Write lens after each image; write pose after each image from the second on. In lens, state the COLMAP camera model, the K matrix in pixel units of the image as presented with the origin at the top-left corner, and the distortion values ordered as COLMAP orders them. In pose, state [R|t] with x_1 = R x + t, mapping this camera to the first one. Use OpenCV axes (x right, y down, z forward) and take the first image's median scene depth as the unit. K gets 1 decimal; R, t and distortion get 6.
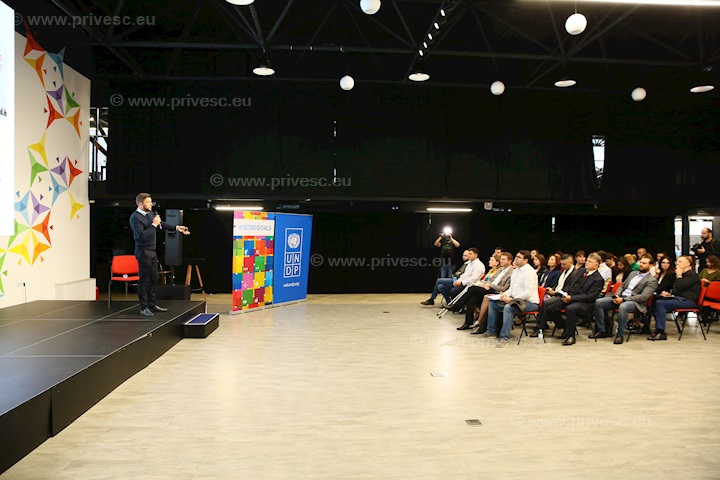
lens RADIAL K [[500.9, 0, 360.0], [0, 500.9, 240.0], [0, 0, 1]] dist [-0.005439, -0.000951]
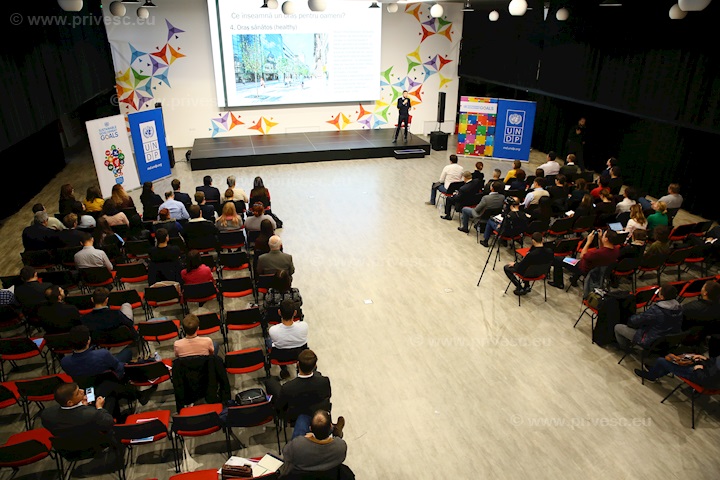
lens RADIAL K [[500.9, 0, 360.0], [0, 500.9, 240.0], [0, 0, 1]] dist [-0.005439, -0.000951]
pose [[0.225780, 0.392566, -0.891580, 1.288098], [-0.028843, 0.917505, 0.396677, -0.257053], [0.973751, -0.063847, 0.218477, 0.234930]]
